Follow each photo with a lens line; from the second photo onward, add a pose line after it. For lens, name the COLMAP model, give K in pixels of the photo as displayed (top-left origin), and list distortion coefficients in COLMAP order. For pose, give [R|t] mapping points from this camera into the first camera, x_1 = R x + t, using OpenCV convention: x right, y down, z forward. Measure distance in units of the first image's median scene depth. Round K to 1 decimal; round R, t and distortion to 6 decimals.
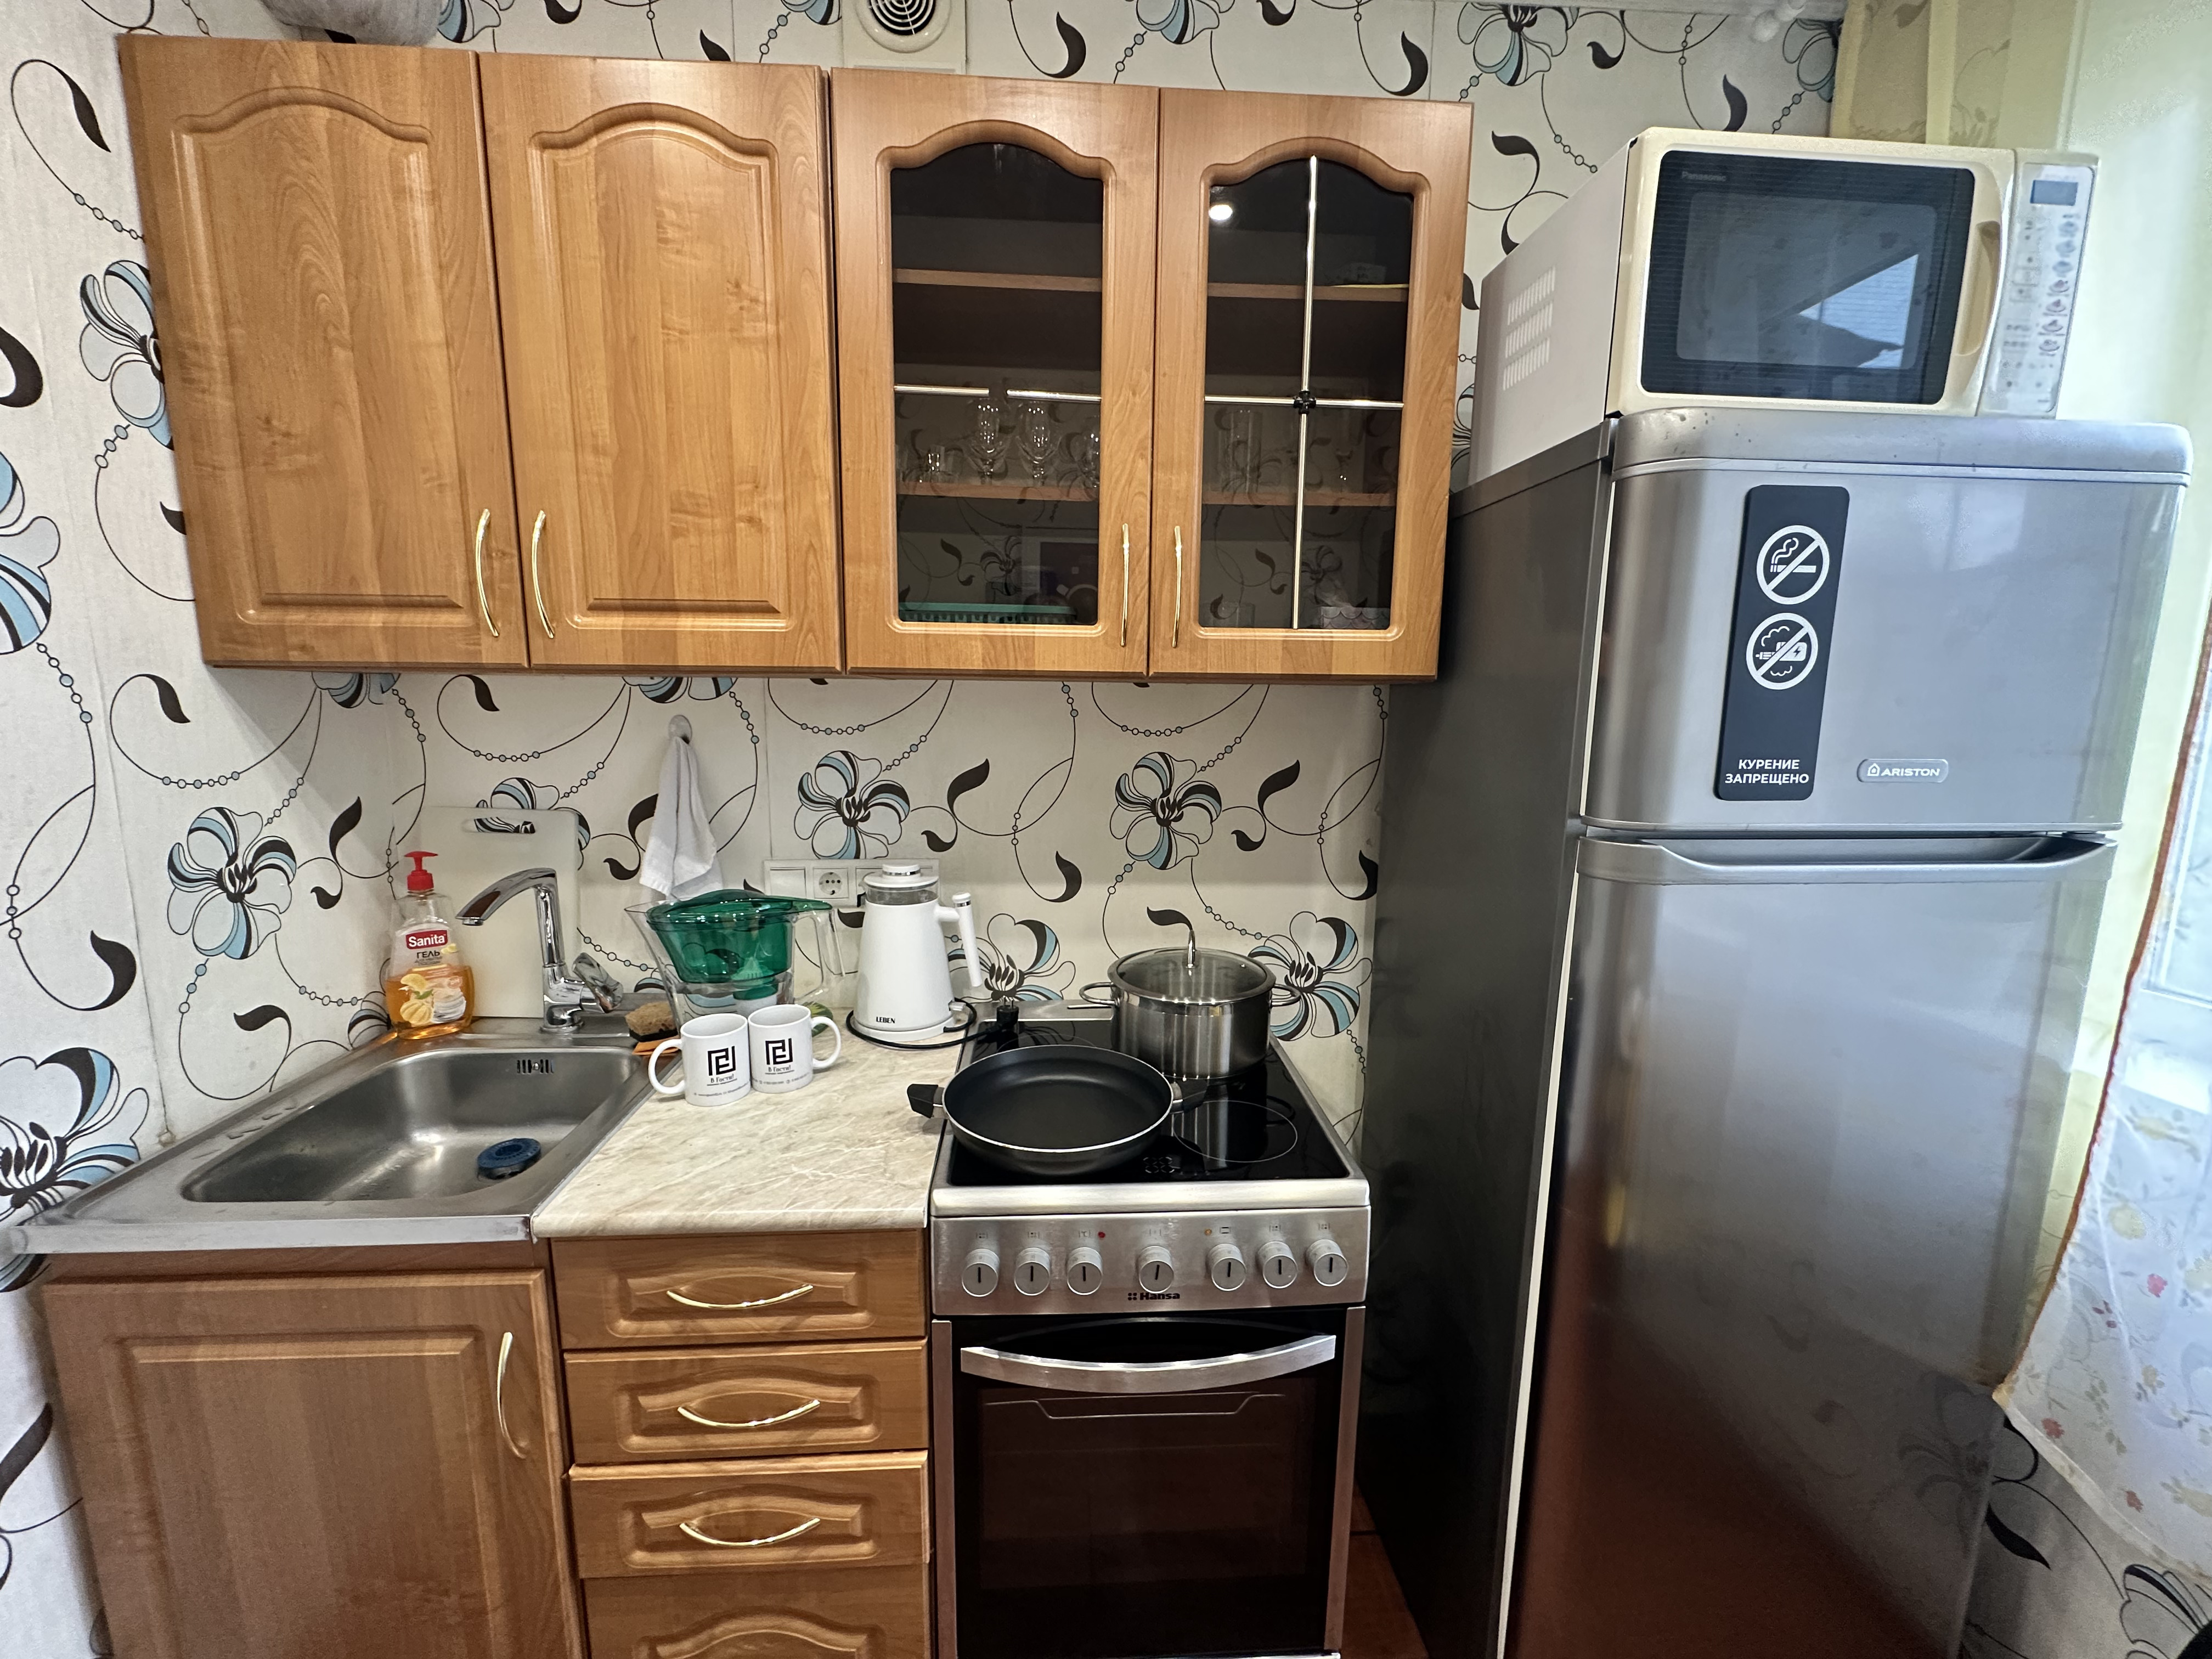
lens RADIAL K [[878.4, 0, 1097.7], [0, 878.4, 831.2], [0, 0, 1]] dist [0.000094, -0.000356]
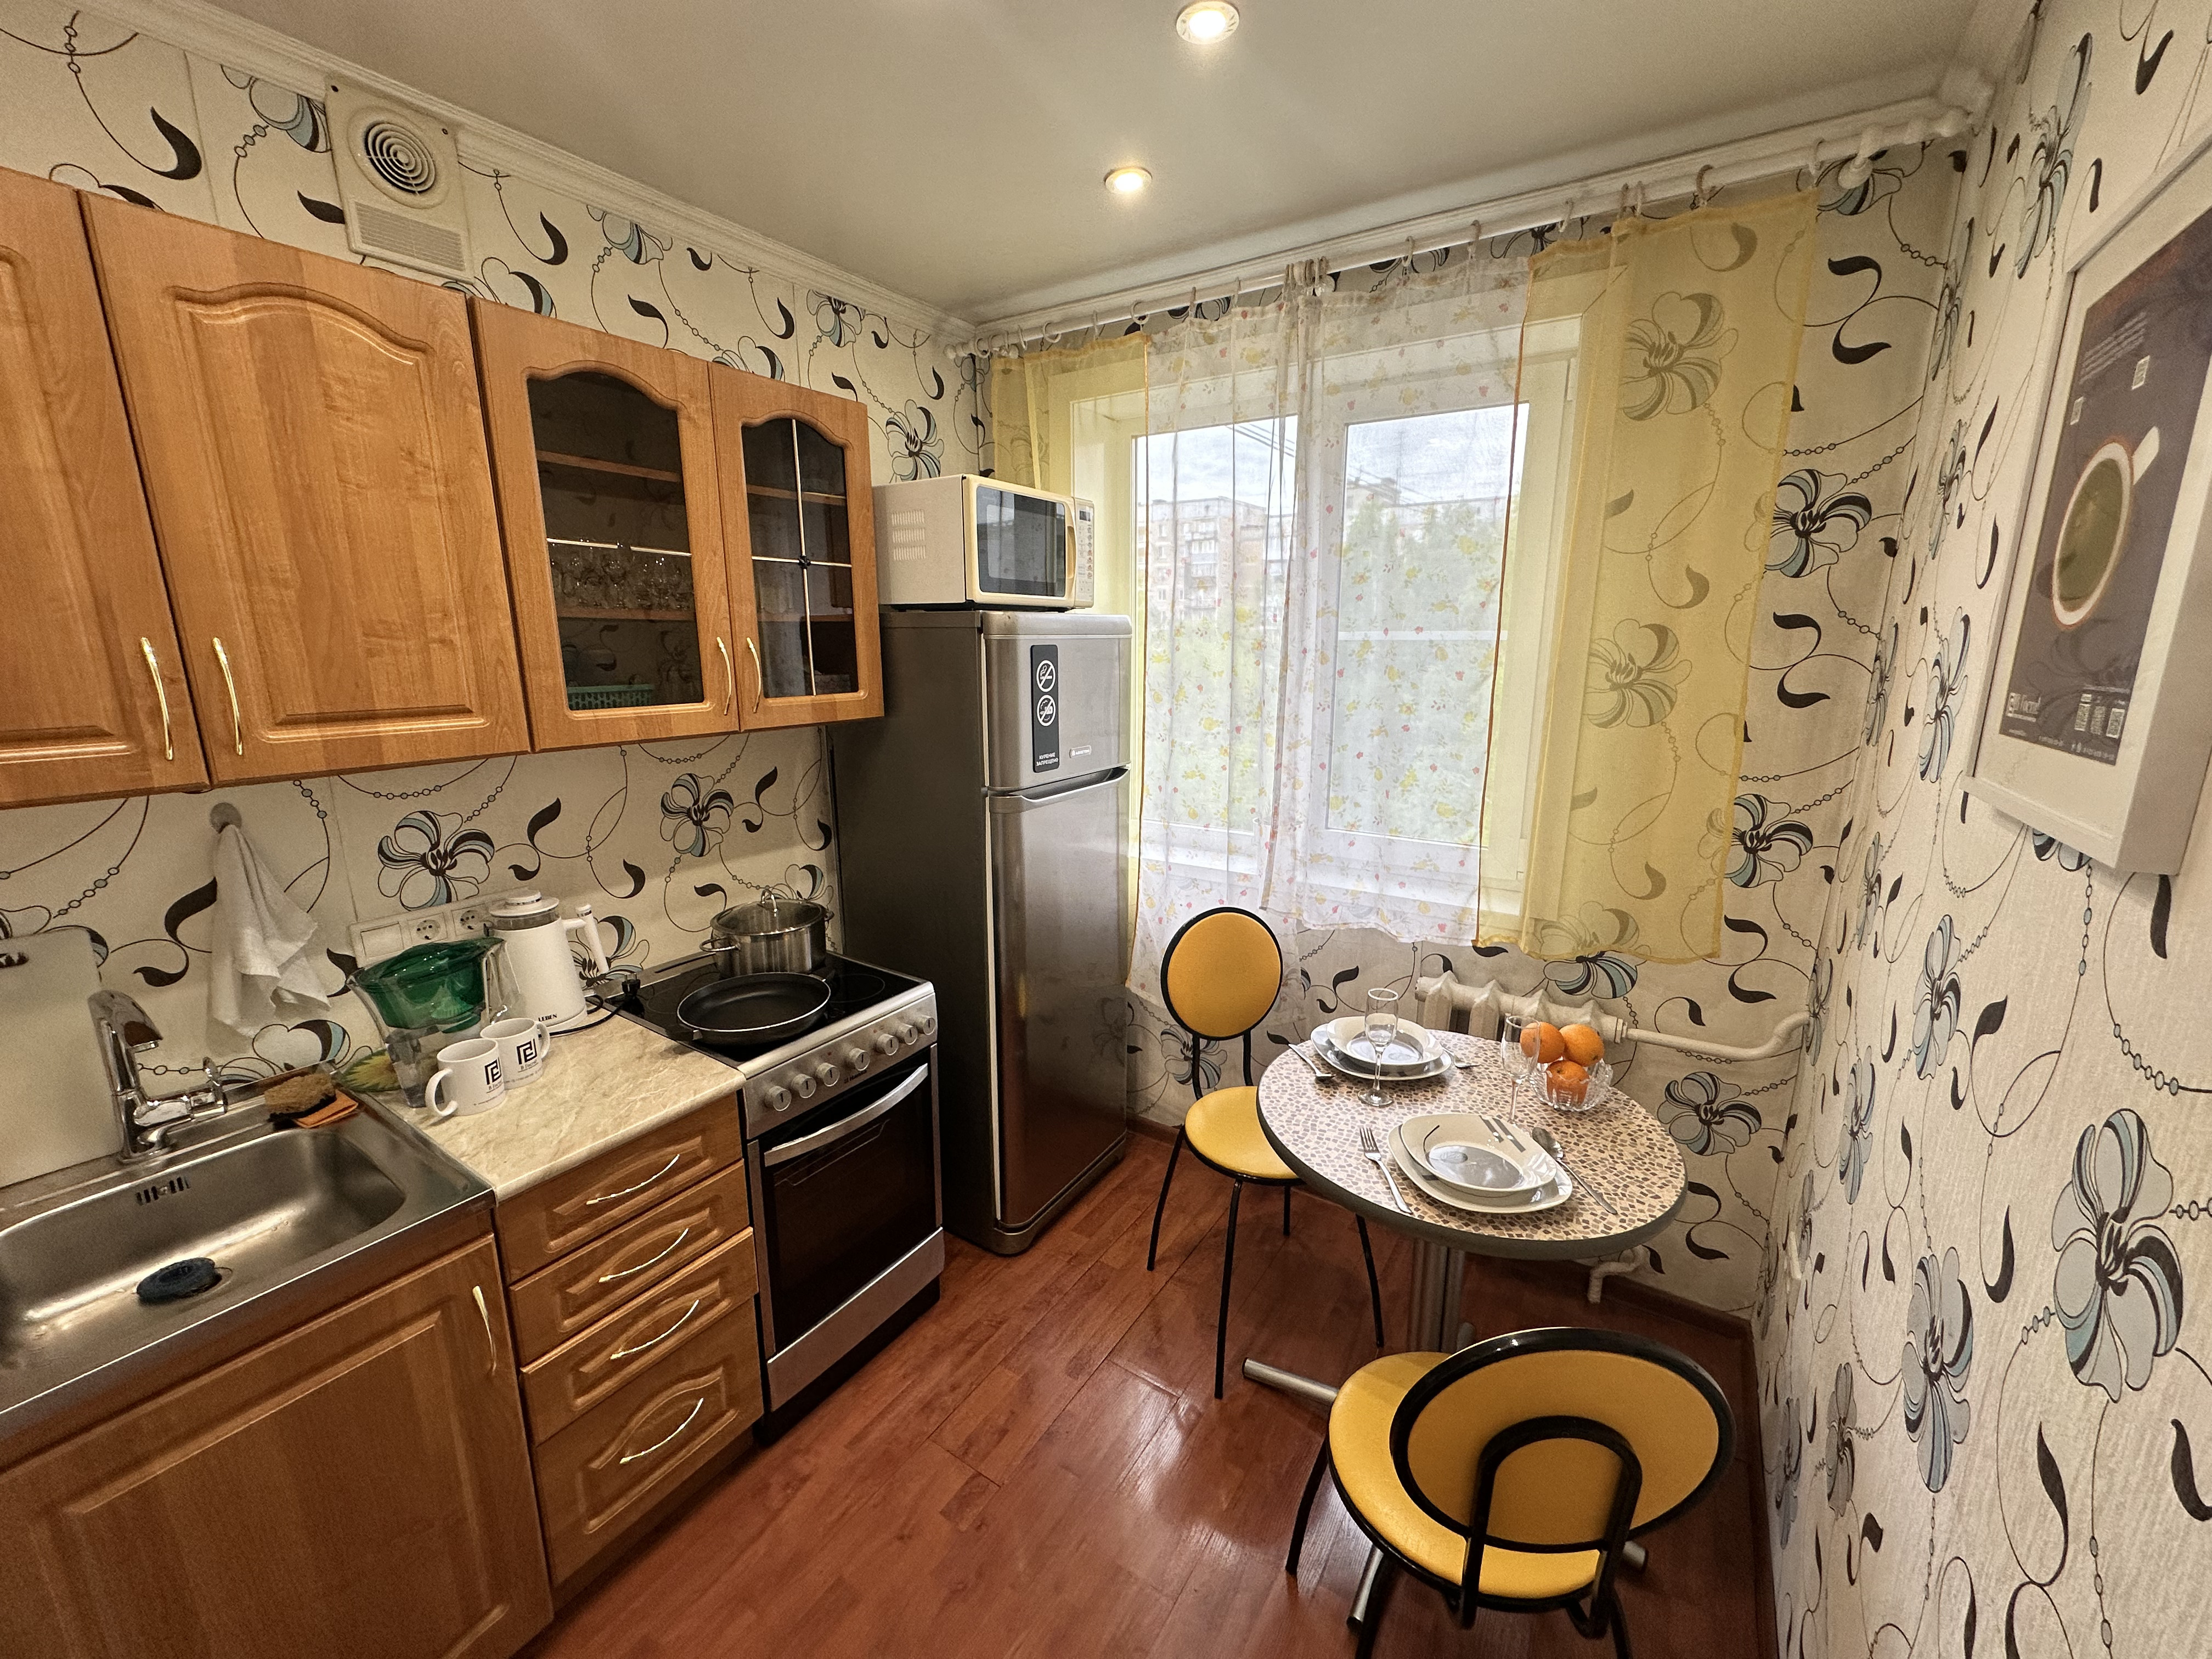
lens RADIAL K [[878.4, 0, 1097.7], [0, 878.4, 831.2], [0, 0, 1]] dist [0.000094, -0.000356]
pose [[0.607262, -0.183604, 0.772995, -0.835728], [0.127411, 0.982844, 0.133354, -0.138447], [-0.784219, 0.017507, 0.620238, -0.482367]]
